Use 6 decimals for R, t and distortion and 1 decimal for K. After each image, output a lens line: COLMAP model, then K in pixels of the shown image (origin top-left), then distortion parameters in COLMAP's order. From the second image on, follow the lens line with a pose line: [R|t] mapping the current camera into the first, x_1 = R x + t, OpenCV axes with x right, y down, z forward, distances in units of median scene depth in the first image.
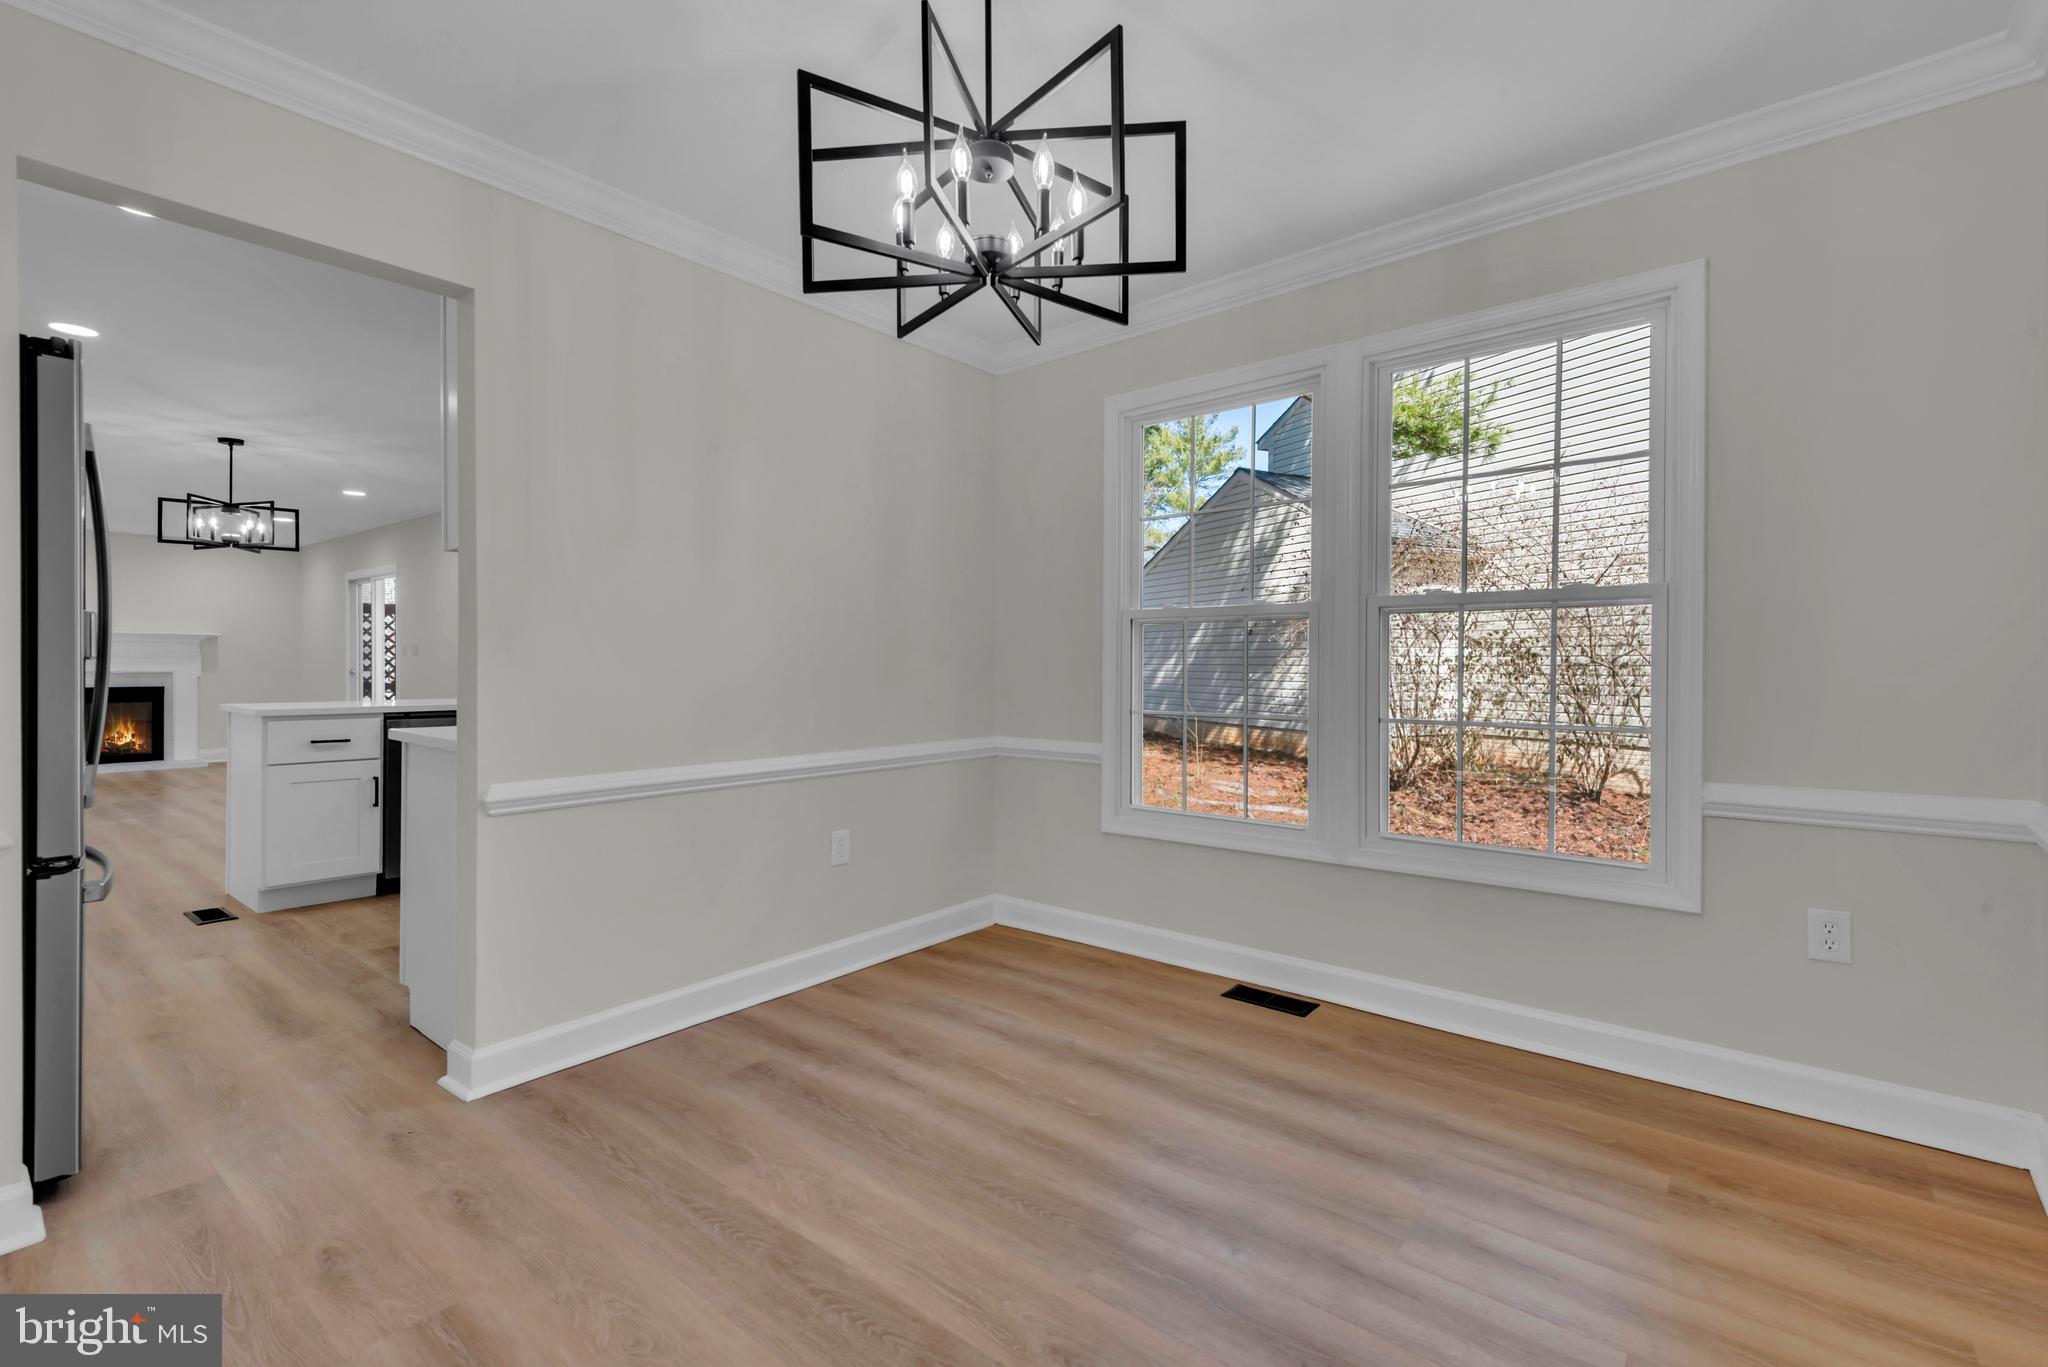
lens RADIAL K [[927.7, 0, 1018.0], [0, 927.7, 674.5], [0, 0, 1]] dist [0.001257, 0.000003]
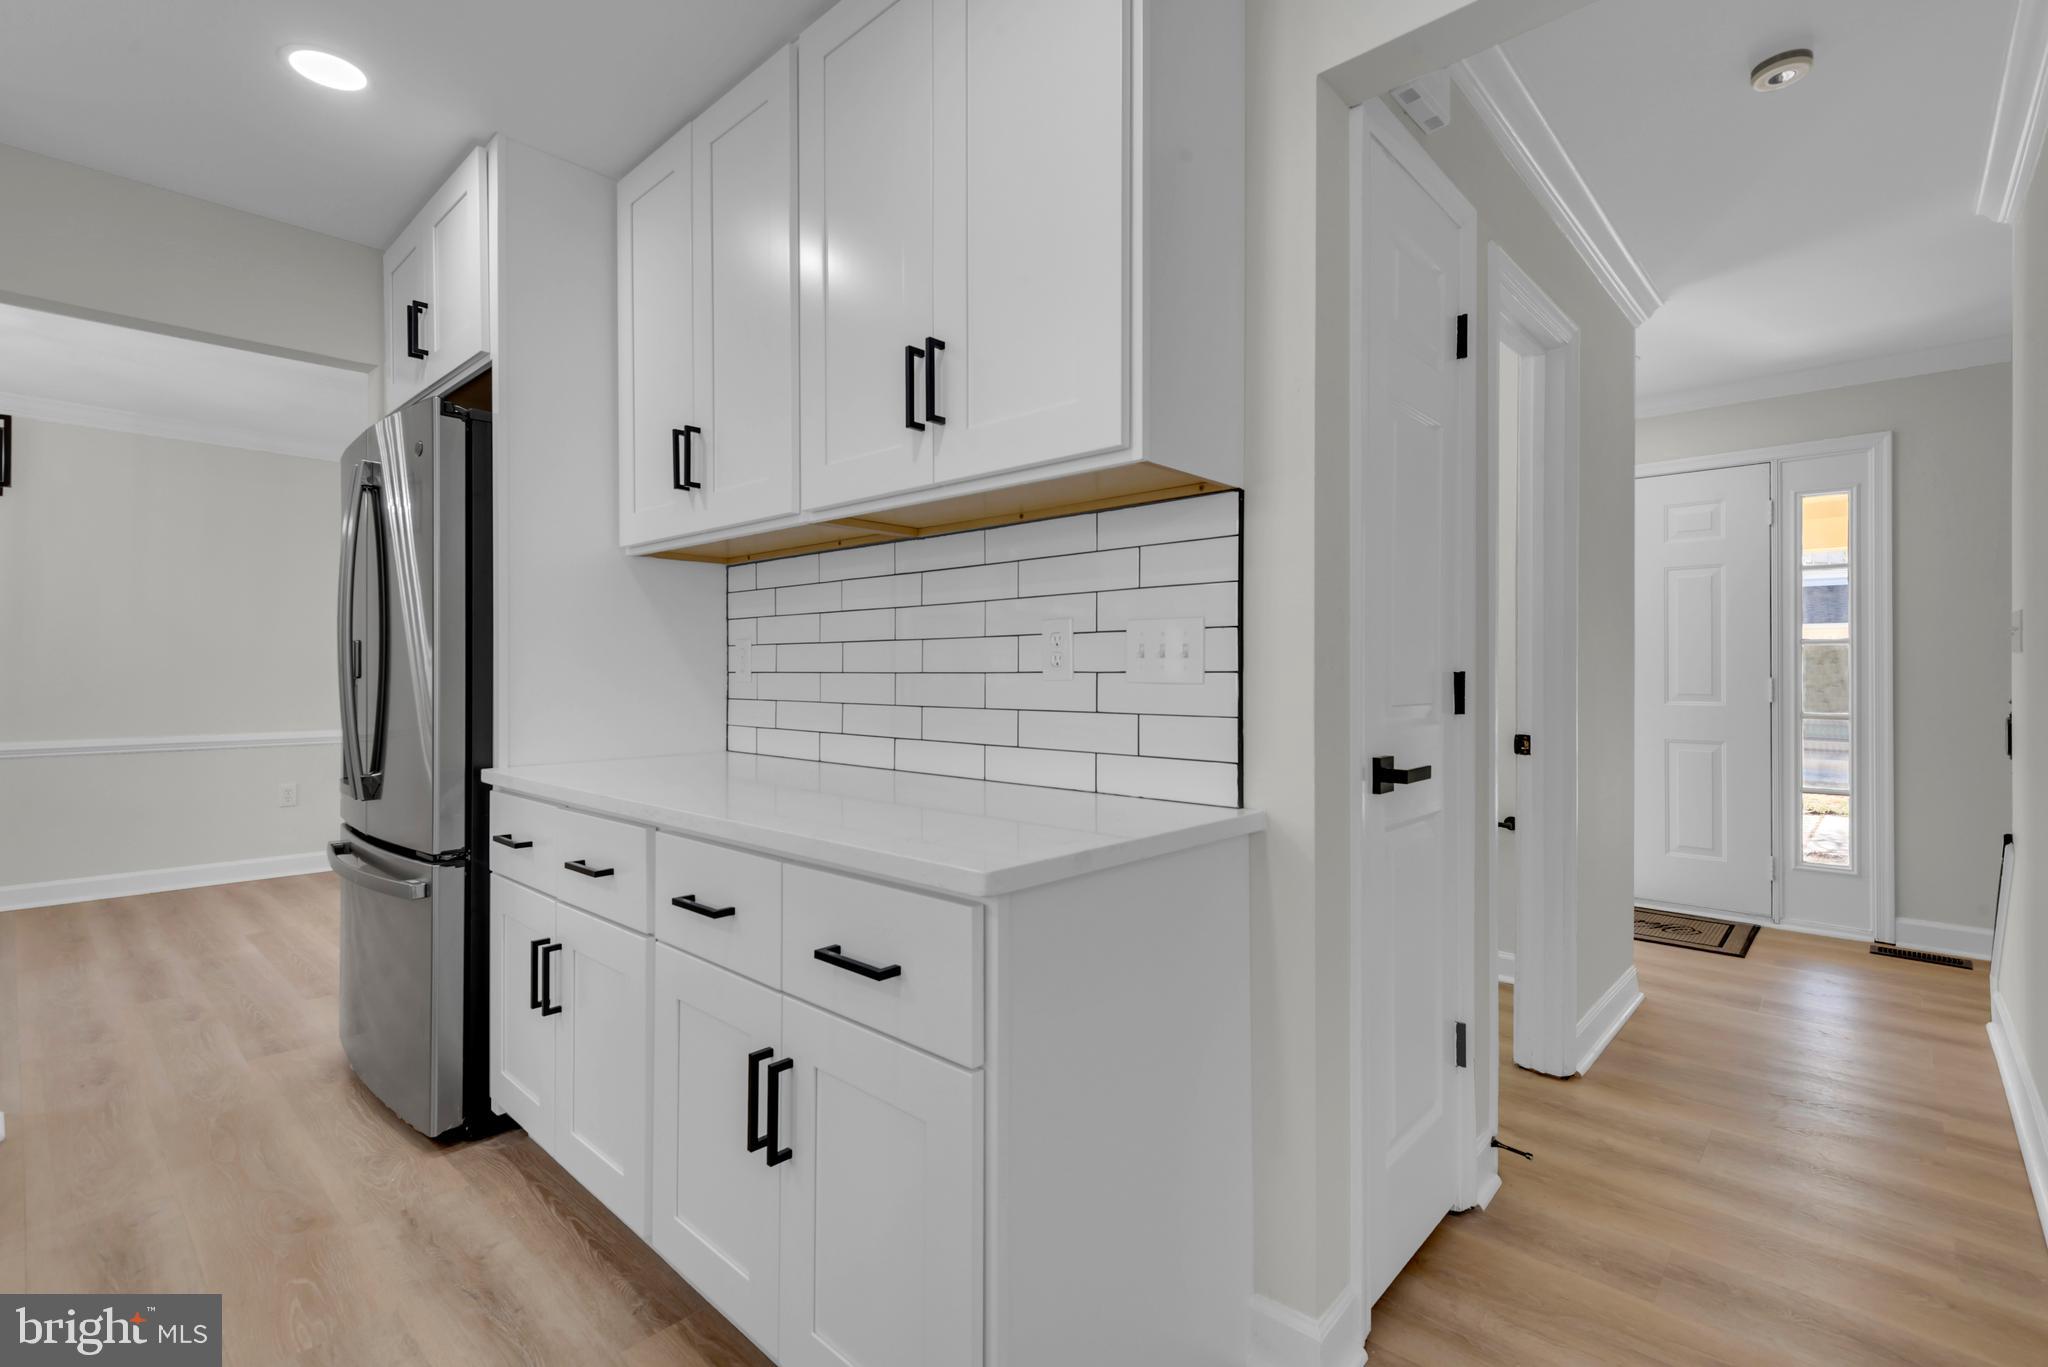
lens RADIAL K [[927.7, 0, 1019.7], [0, 927.7, 686.7], [0, 0, 1]] dist [0.001257, 0.000003]
pose [[-0.998633, -0.002331, 0.052223, -1.855008], [-0.001907, 0.999965, 0.008170, -0.015010], [-0.052240, 0.008059, -0.998602, 2.064705]]
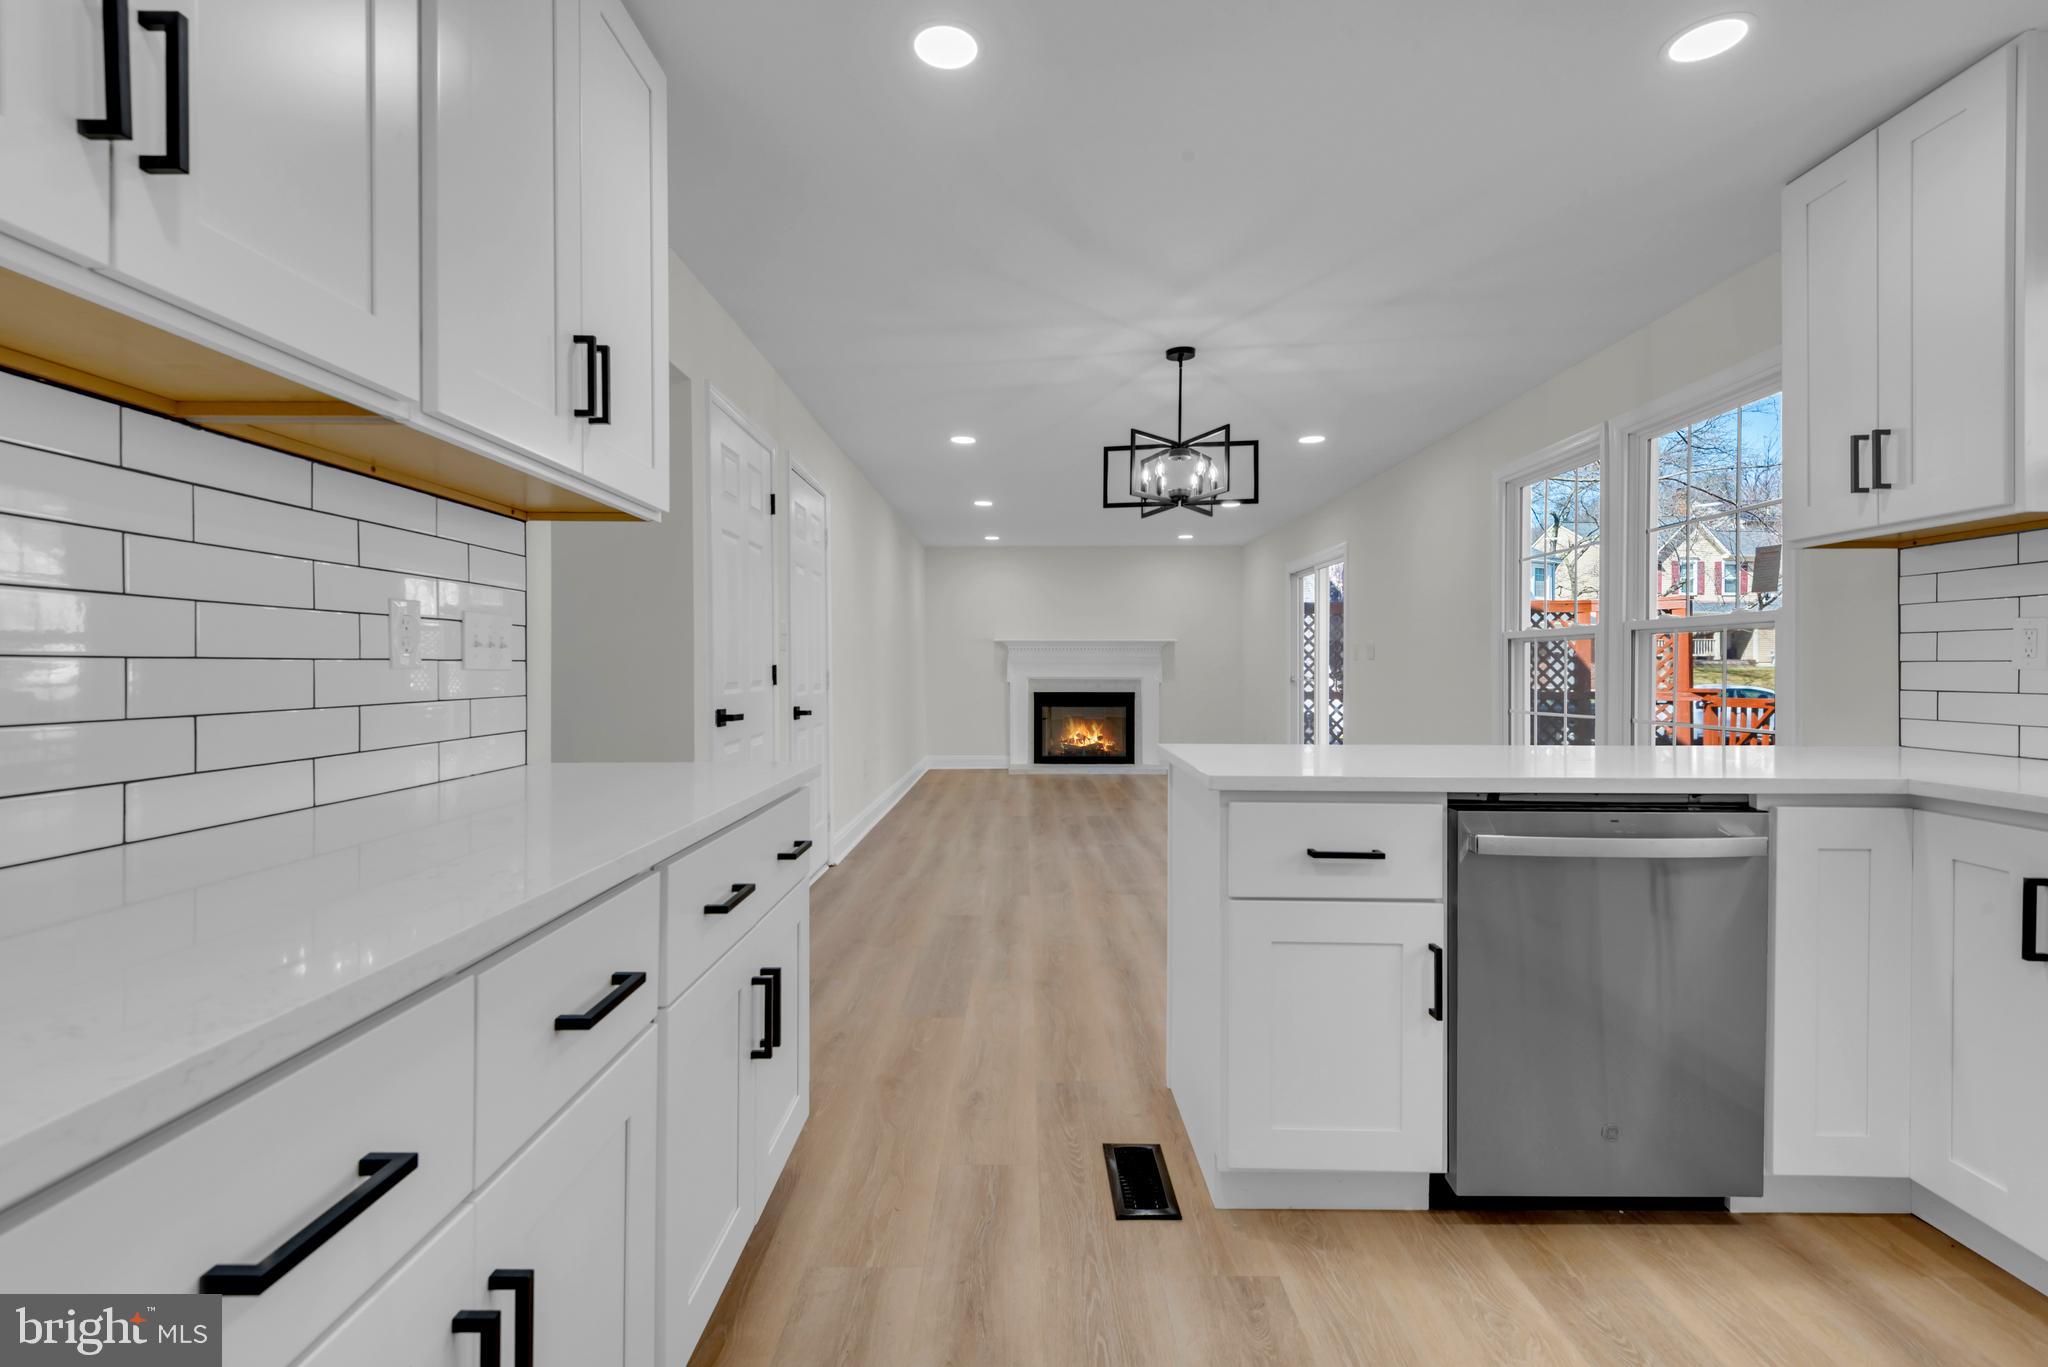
lens RADIAL K [[927.7, 0, 1018.2], [0, 927.7, 676.7], [0, 0, 1]] dist [0.001257, 0.000003]
pose [[0.633850, 0.003346, -0.773449, -0.384930], [-0.005047, 0.999987, 0.000189, -0.007826], [0.773440, 0.003784, 0.633859, 0.464941]]
